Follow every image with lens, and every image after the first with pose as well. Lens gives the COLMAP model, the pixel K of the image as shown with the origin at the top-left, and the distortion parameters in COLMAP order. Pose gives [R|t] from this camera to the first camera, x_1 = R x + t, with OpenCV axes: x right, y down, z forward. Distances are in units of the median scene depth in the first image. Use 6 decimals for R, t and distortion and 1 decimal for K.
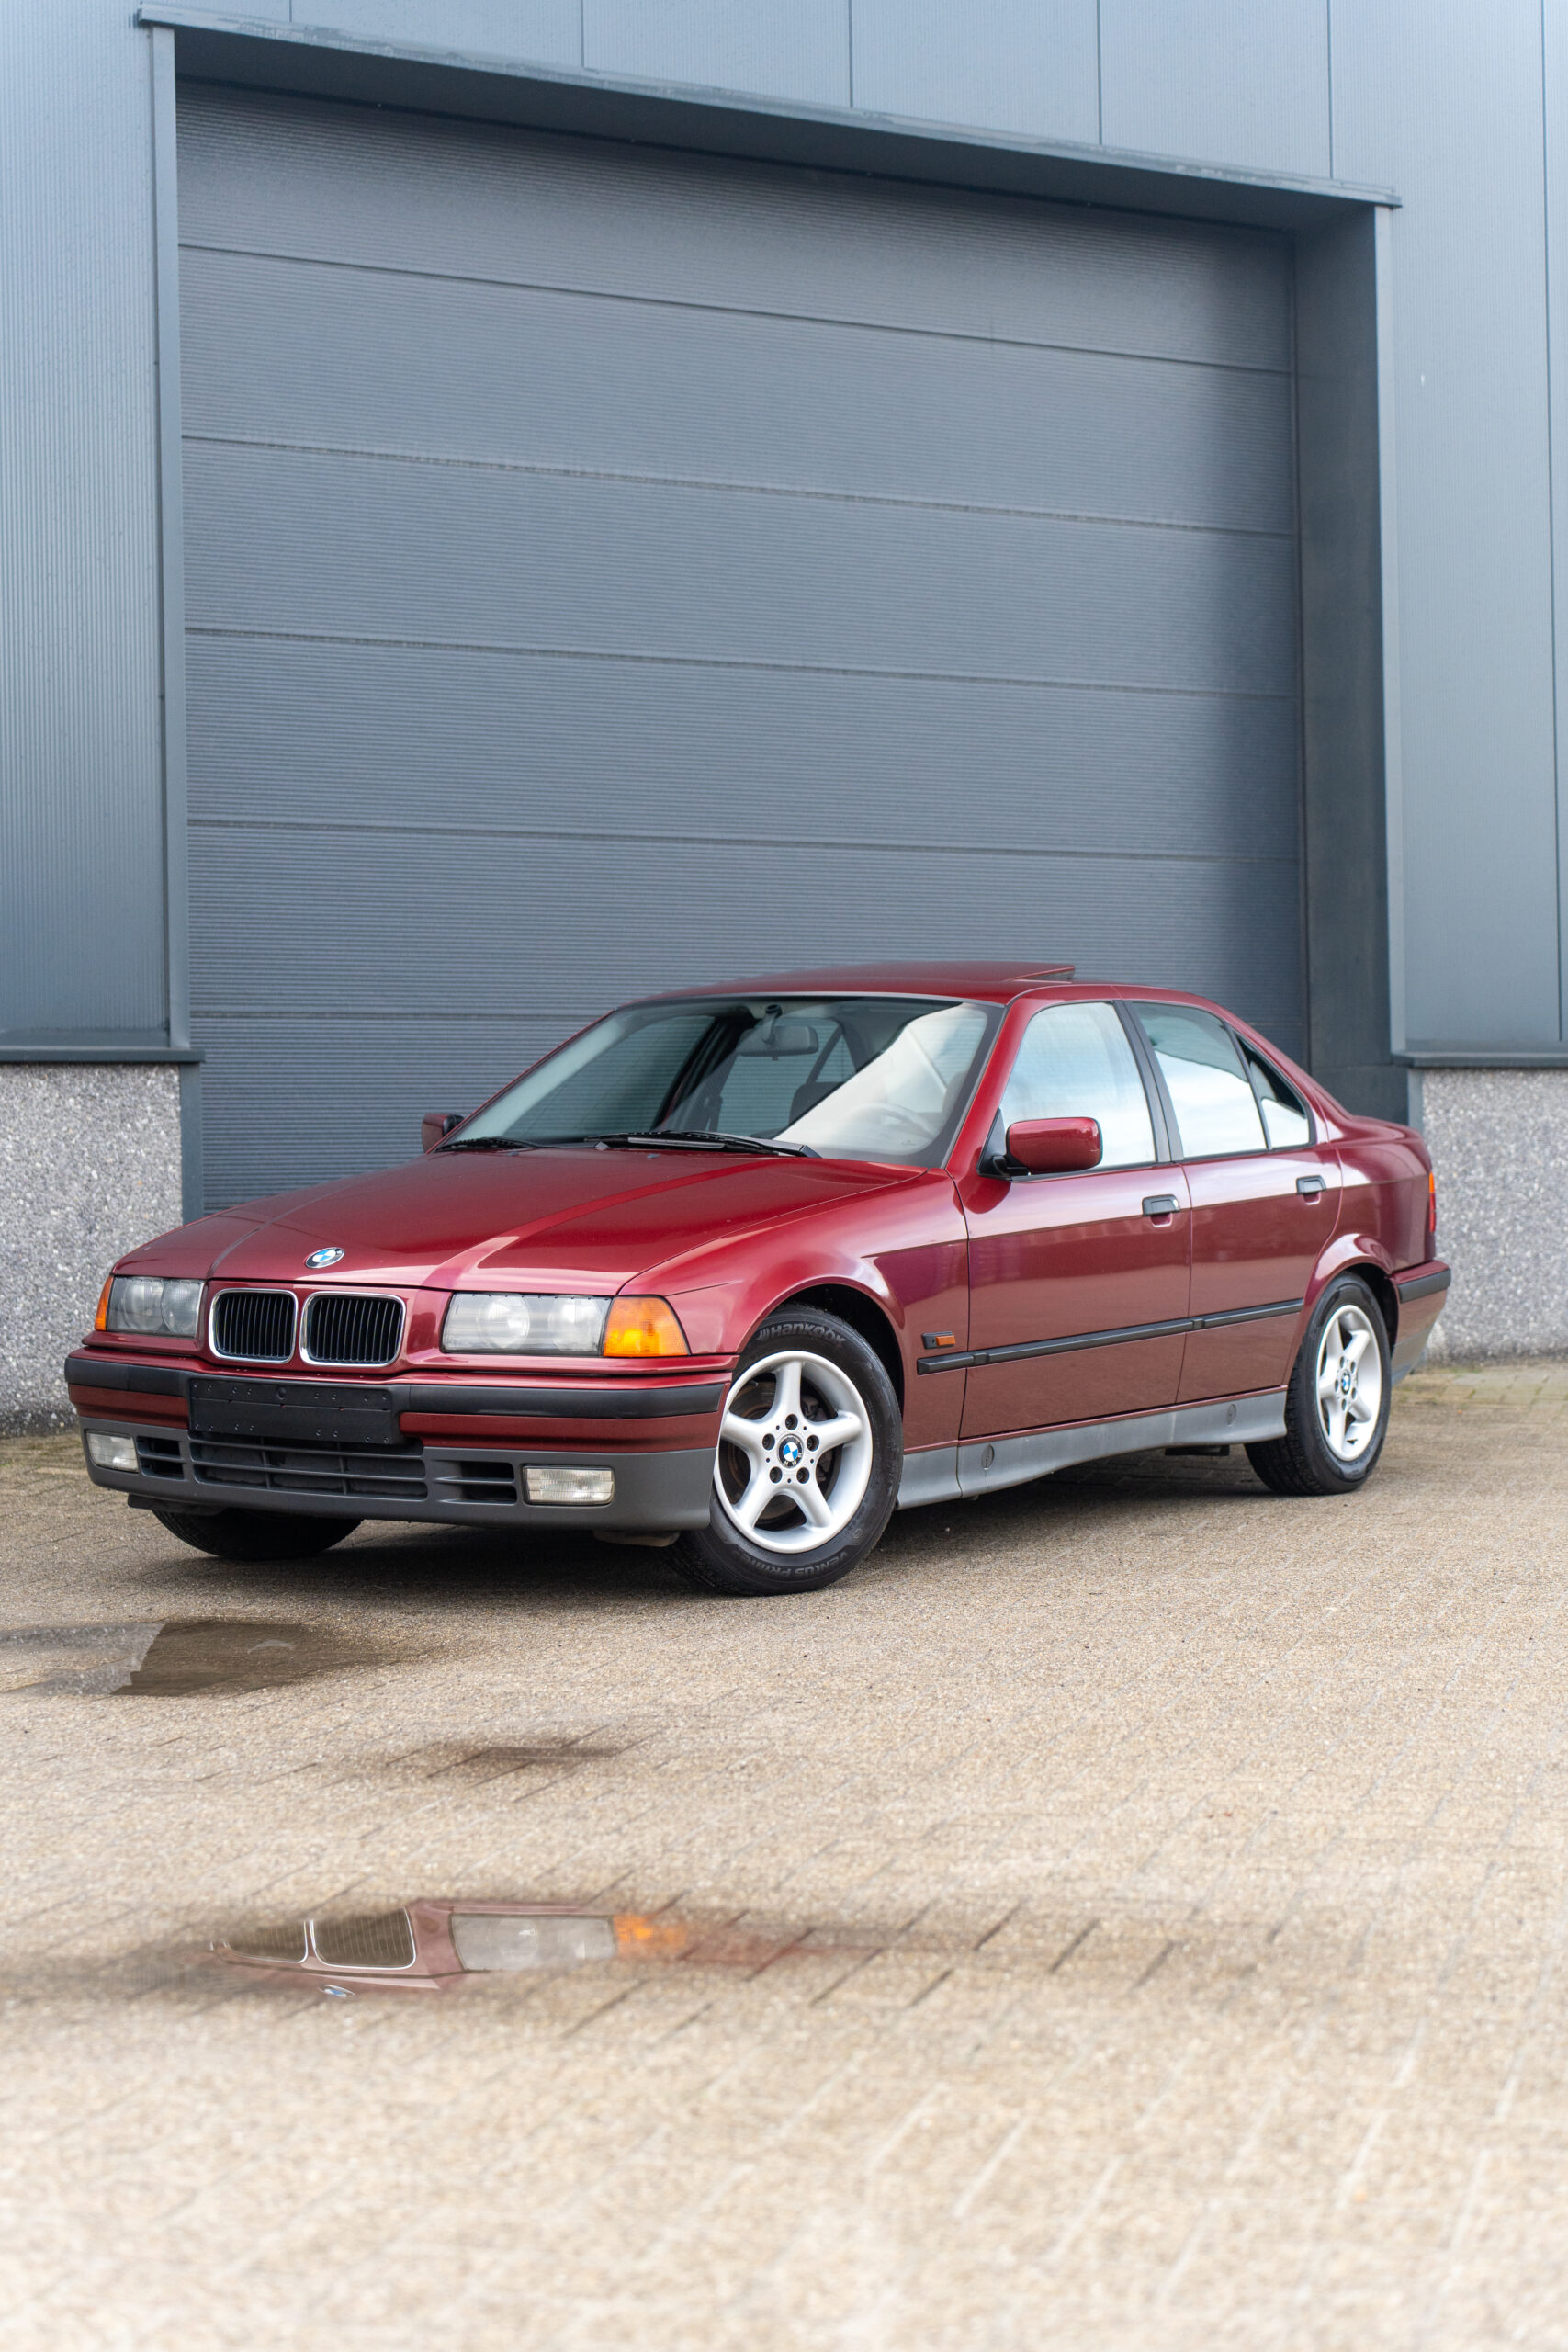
lens RADIAL K [[3857.0, 0, 784.0], [0, 3857.0, 1176.0], [0, 0, 1]] dist [-0.001947, 0.050370]
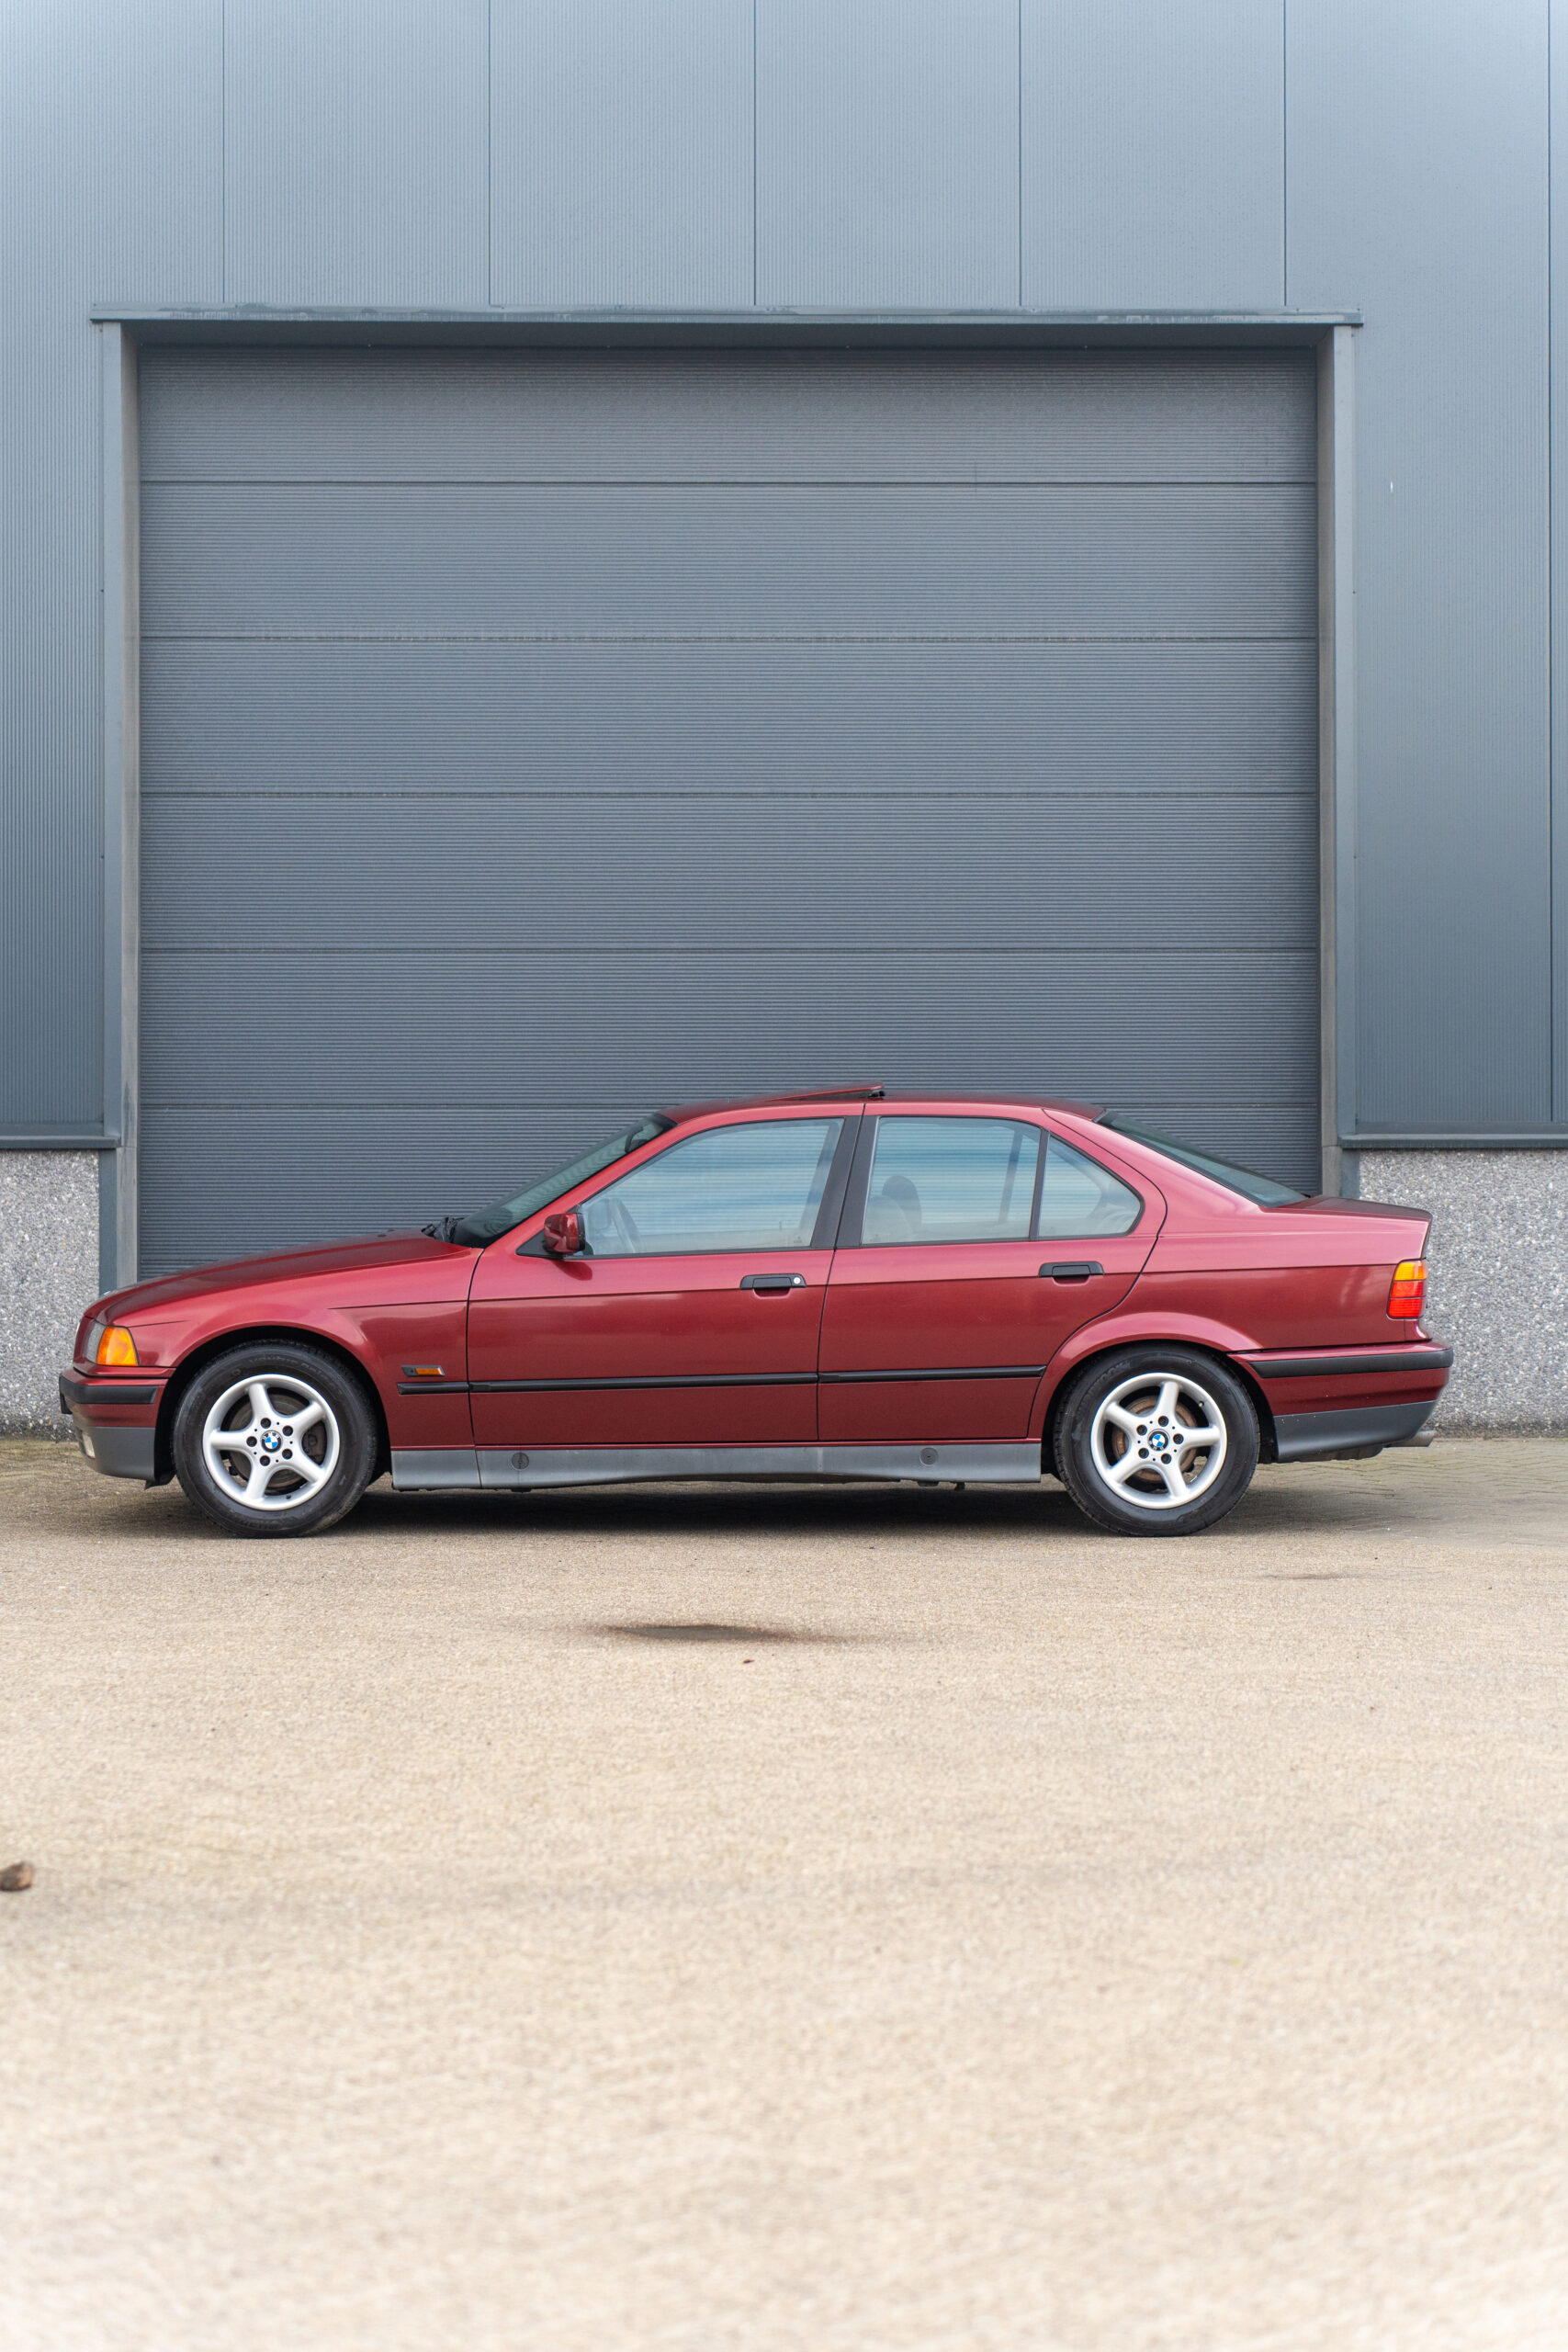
lens RADIAL K [[4375.7, 0, 784.0], [0, 4375.7, 1176.0], [0, 0, 1]] dist [0.005460, -0.011457]
pose [[0.870136, 0.011095, -0.492687, 0.651687], [-0.010926, 0.999935, 0.003220, -0.024309], [0.492691, 0.002581, 0.870201, -0.115019]]
